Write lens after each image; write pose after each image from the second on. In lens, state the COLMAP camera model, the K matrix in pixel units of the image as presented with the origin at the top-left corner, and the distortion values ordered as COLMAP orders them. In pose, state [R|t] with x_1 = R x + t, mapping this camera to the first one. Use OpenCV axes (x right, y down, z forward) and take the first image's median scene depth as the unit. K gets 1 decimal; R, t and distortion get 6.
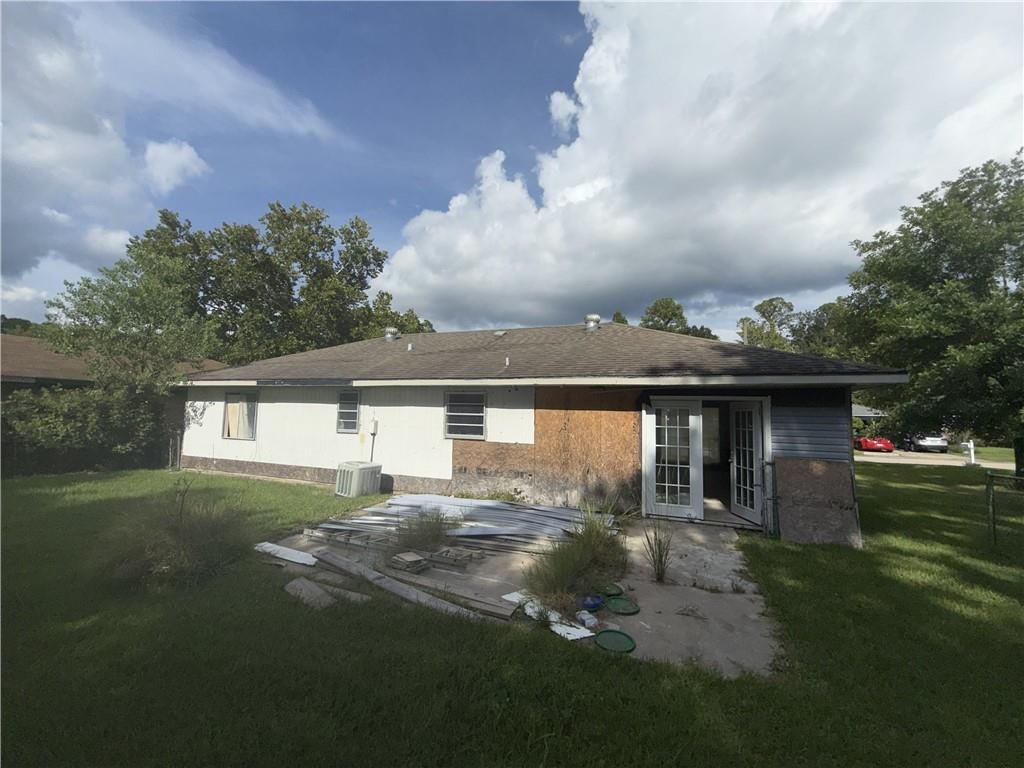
lens RADIAL K [[409.5, 0, 508.5], [0, 409.5, 386.3], [0, 0, 1]] dist [-0.000760, 0.000506]
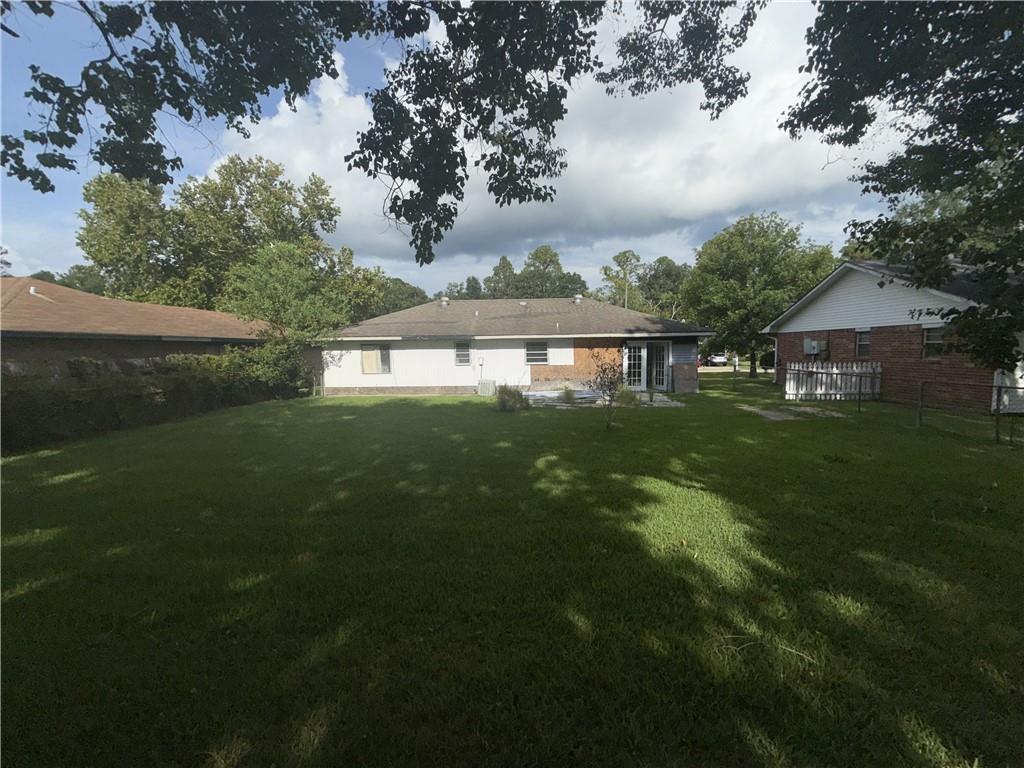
lens RADIAL K [[409.5, 0, 508.4], [0, 409.5, 386.1], [0, 0, 1]] dist [-0.000760, 0.000506]
pose [[0.946748, -0.063366, 0.315679, -0.751455], [0.013536, 0.987409, 0.157609, -0.072360], [-0.321691, -0.144943, 0.935685, -0.721110]]
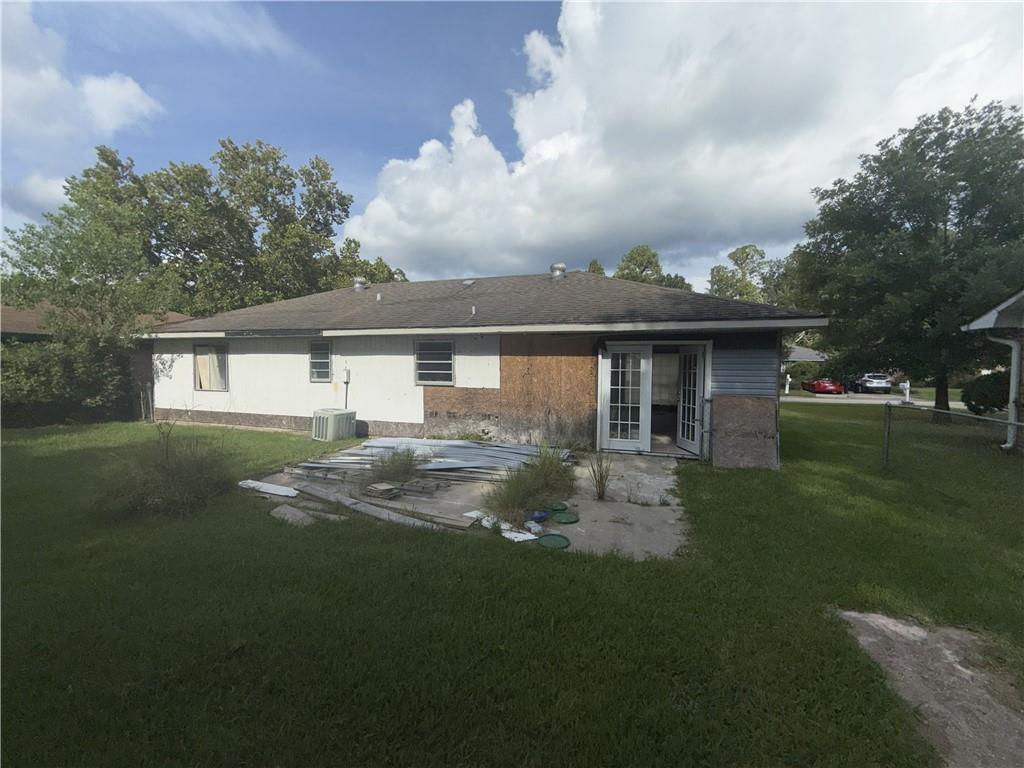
lens RADIAL K [[409.5, 0, 508.4], [0, 409.5, 385.8], [0, 0, 1]] dist [-0.000760, 0.000506]
pose [[0.998461, -0.017747, 0.052547, 0.022915], [0.011387, 0.992835, 0.118952, 0.005984], [-0.054282, -0.118171, 0.991509, -0.046375]]
